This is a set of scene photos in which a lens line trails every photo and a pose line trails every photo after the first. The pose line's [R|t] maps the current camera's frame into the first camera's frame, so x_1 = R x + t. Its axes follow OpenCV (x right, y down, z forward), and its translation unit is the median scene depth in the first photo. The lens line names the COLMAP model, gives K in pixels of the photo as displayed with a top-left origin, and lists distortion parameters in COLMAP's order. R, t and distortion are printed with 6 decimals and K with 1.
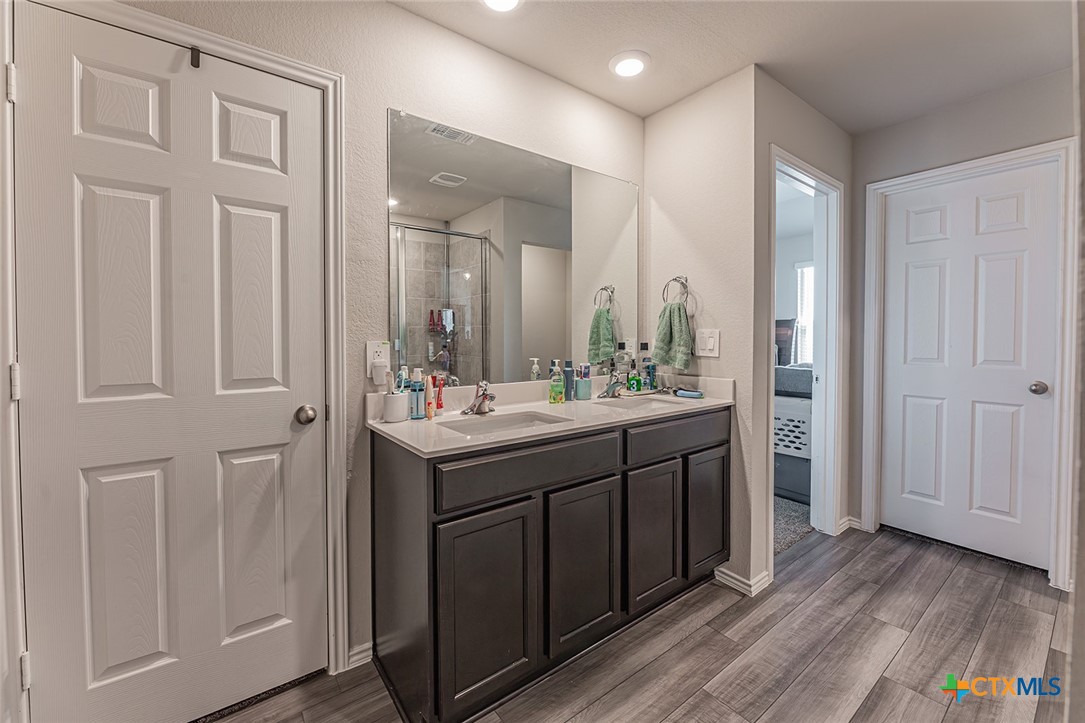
lens RADIAL K [[463.0, 0, 549.9], [0, 463.0, 344.8], [0, 0, 1]] dist [0.000714, -0.005221]
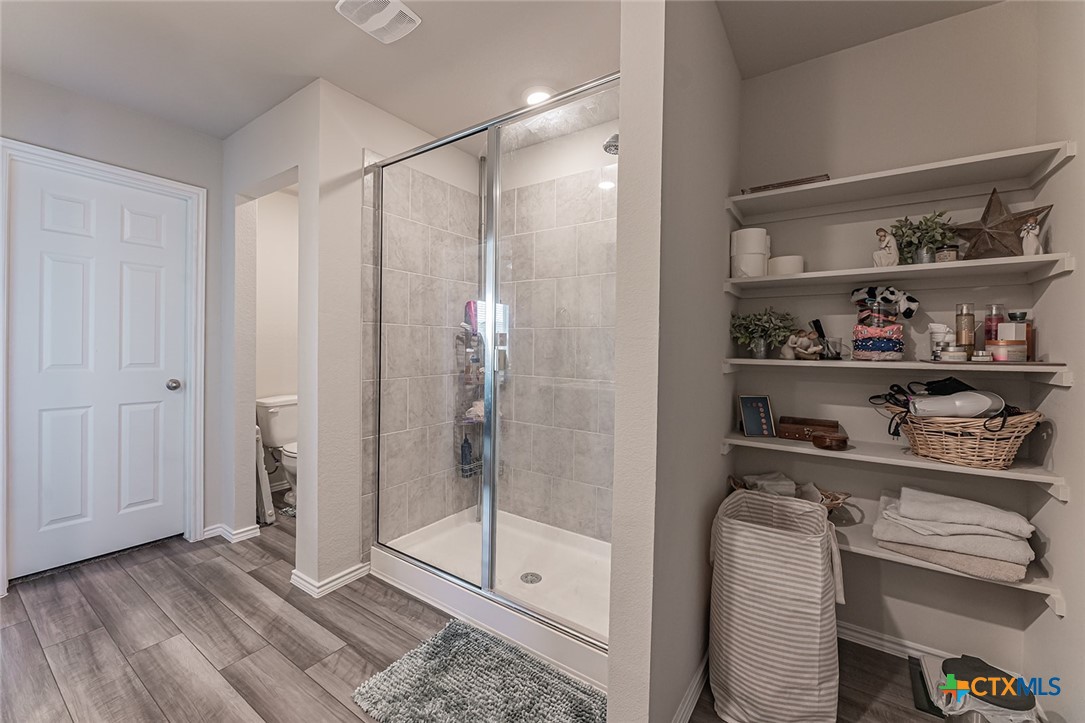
lens RADIAL K [[430.5, 0, 543.4], [0, 430.5, 349.0], [0, 0, 1]] dist [0.001790, -0.003833]
pose [[-0.331312, -0.009011, 0.943478, -0.310888], [0.005830, 0.999916, 0.011598, -0.006289], [-0.943503, 0.009343, -0.331232, 0.468731]]
